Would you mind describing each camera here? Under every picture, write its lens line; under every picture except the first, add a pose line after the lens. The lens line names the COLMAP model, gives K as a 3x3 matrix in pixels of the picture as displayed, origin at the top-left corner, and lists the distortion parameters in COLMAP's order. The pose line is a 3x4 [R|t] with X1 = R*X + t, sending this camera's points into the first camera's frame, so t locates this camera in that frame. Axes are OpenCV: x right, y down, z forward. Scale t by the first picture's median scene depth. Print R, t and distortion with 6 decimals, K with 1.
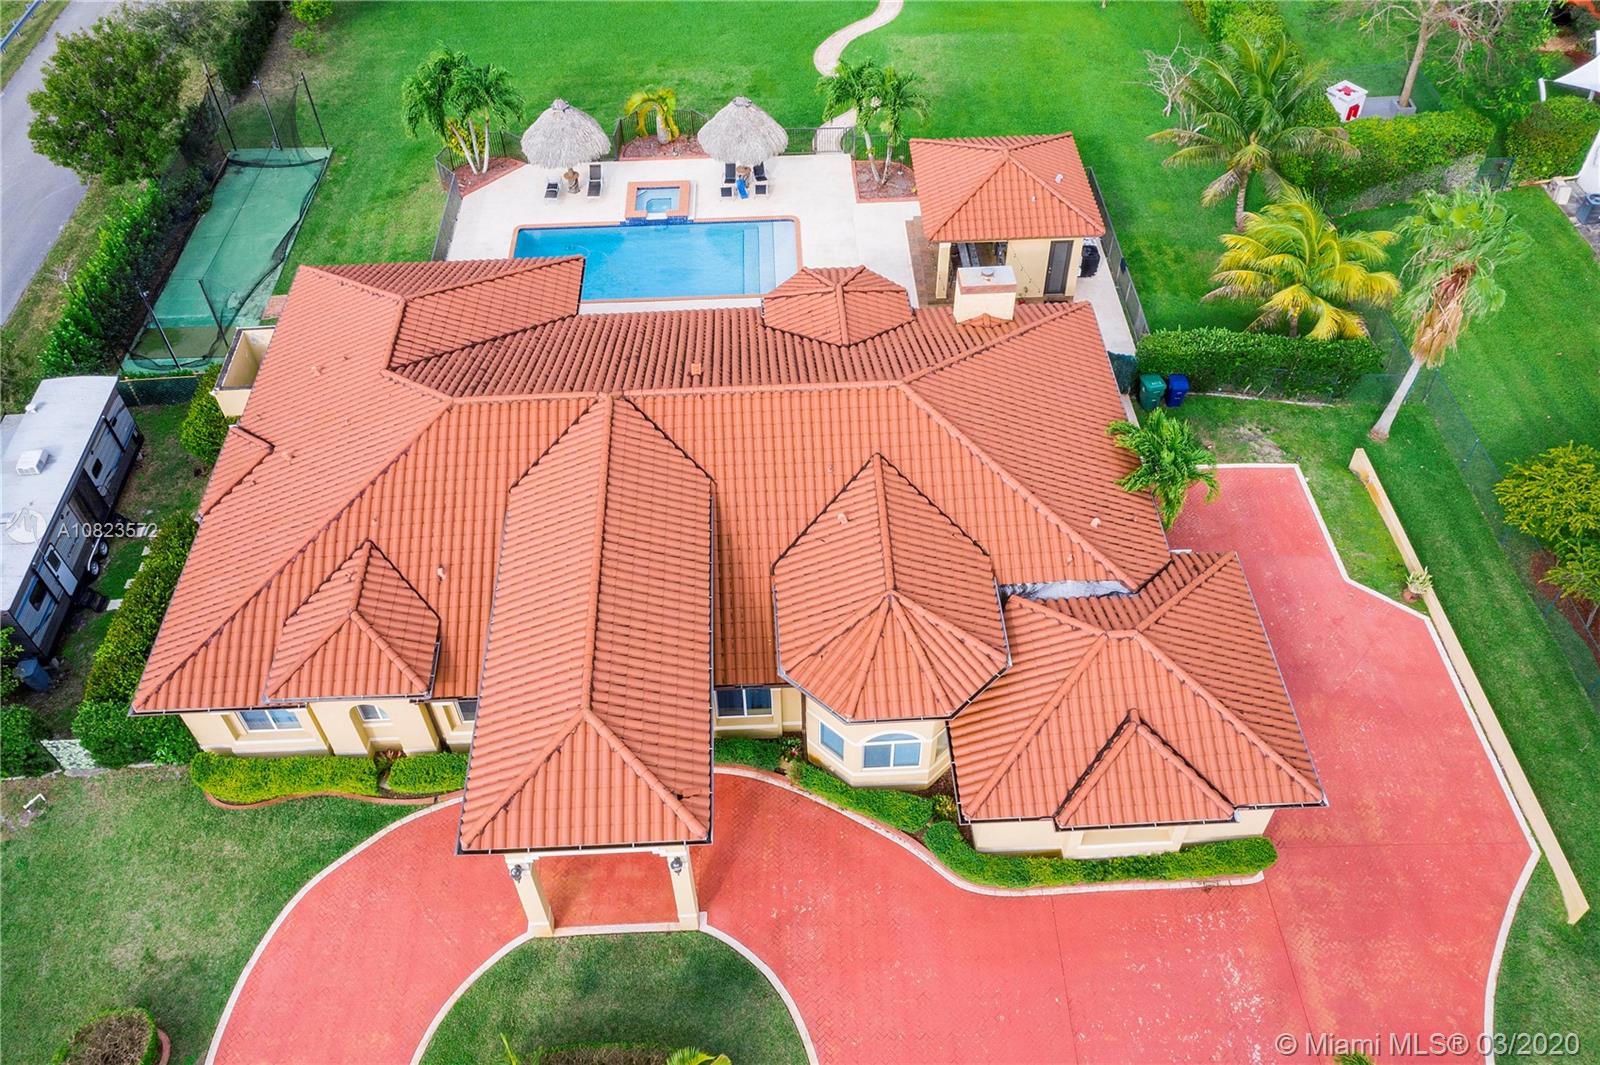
lens RADIAL K [[1267.0, 0, 796.9], [0, 1267.0, 536.7], [0, 0, 1]] dist [0.001557, 0.000143]
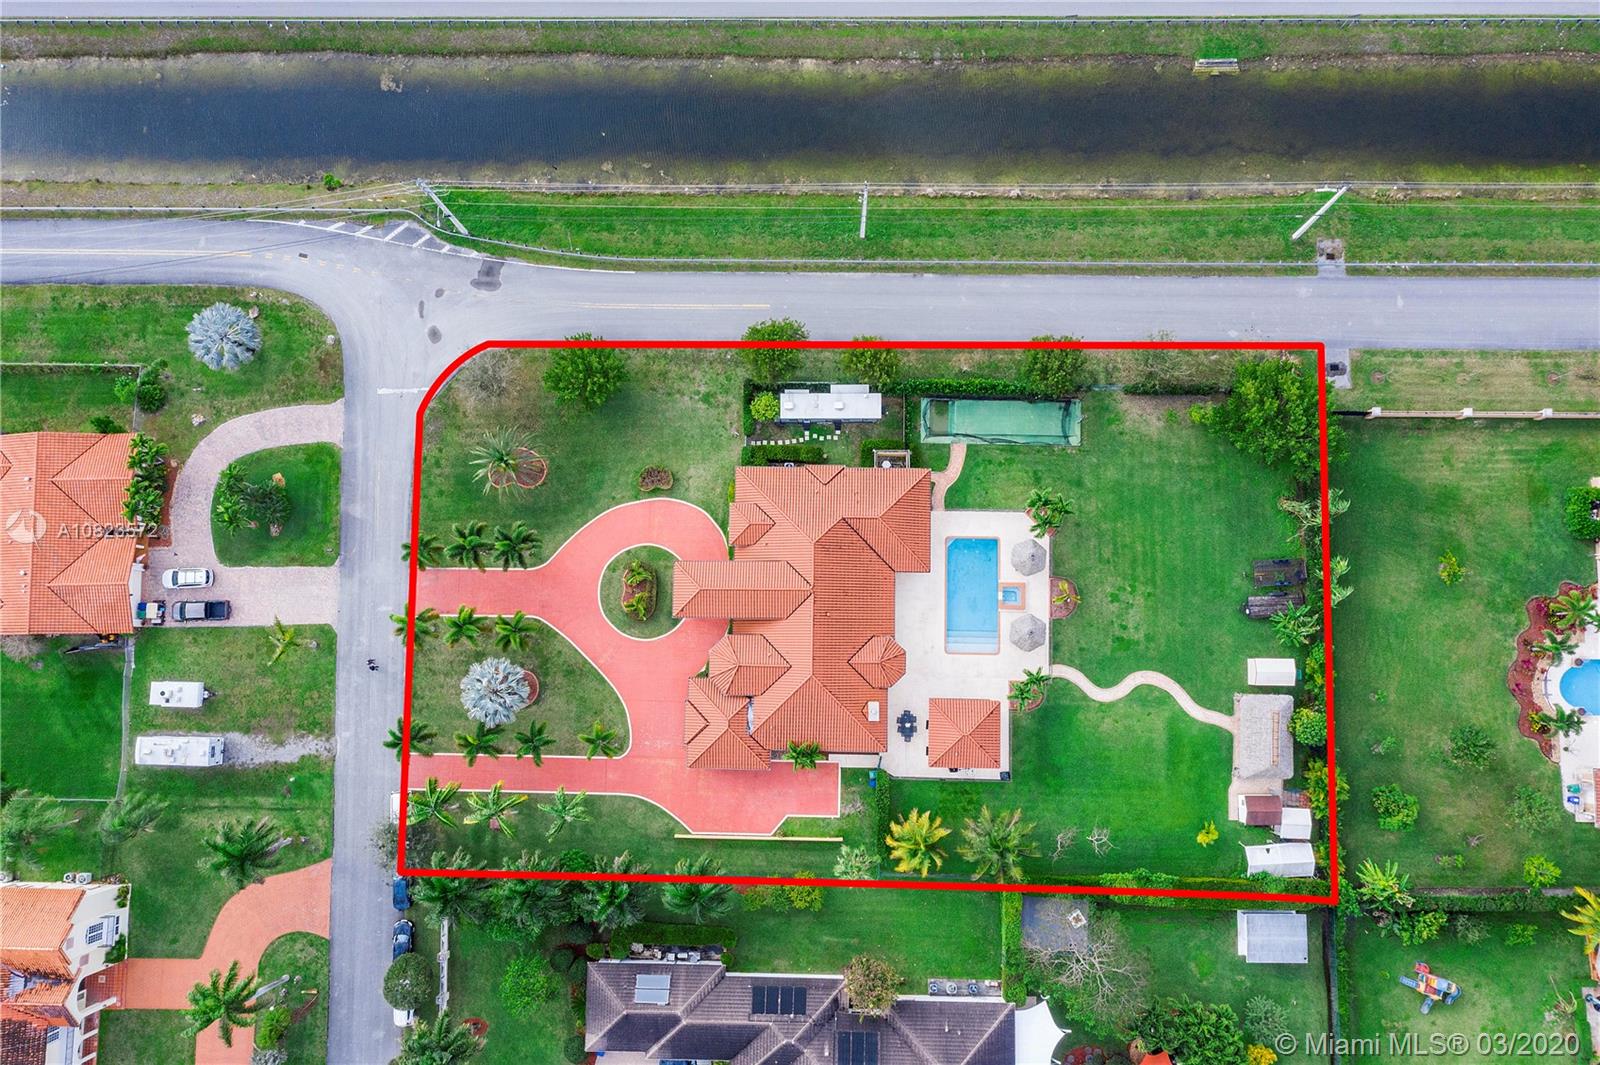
lens RADIAL K [[1264.3, 0, 800.0], [0, 1264.3, 532.5], [0, 0, 1]] dist [0.006728, -0.006128]
pose [[-0.054220, 0.995141, -0.082184, -0.017718], [-0.717554, 0.018405, 0.696260, -2.451873], [0.694389, 0.096723, 0.713070, -1.460454]]
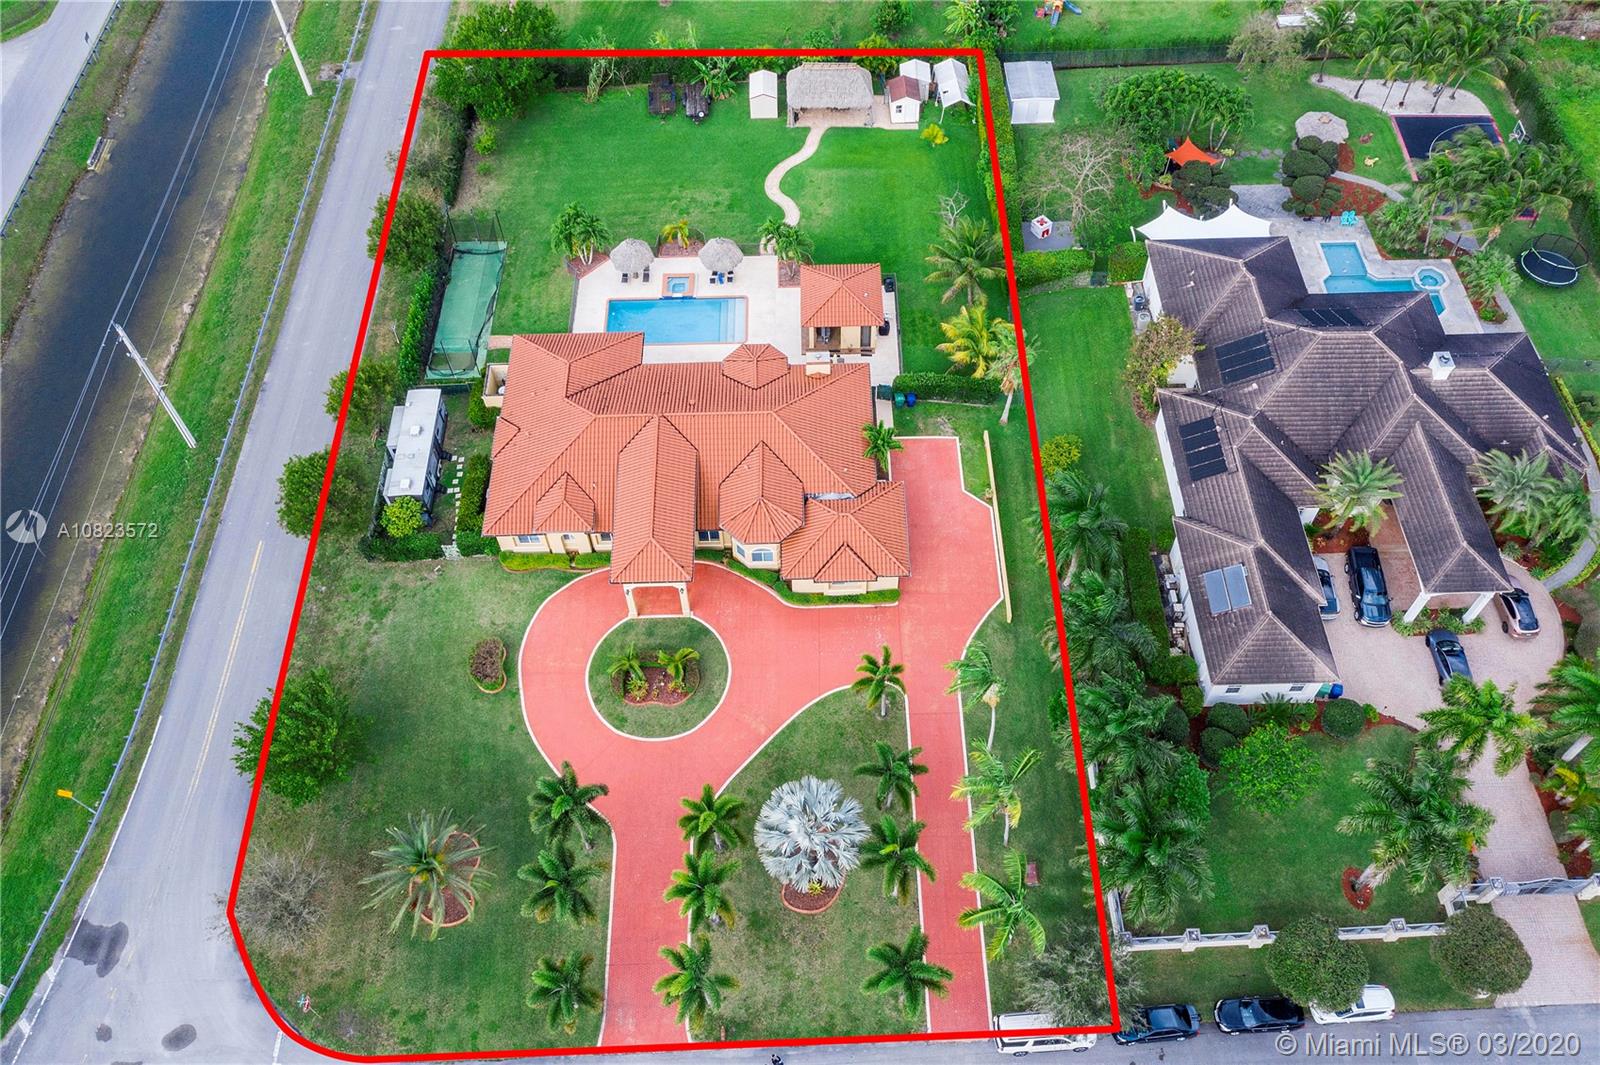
lens RADIAL K [[1264.3, 0, 800.0], [0, 1264.3, 532.5], [0, 0, 1]] dist [0.006728, -0.006128]
pose [[0.999709, 0.019447, -0.014243, 0.177199], [-0.017488, 0.991792, 0.126659, -0.203691], [0.016590, -0.126373, 0.991844, -1.531067]]
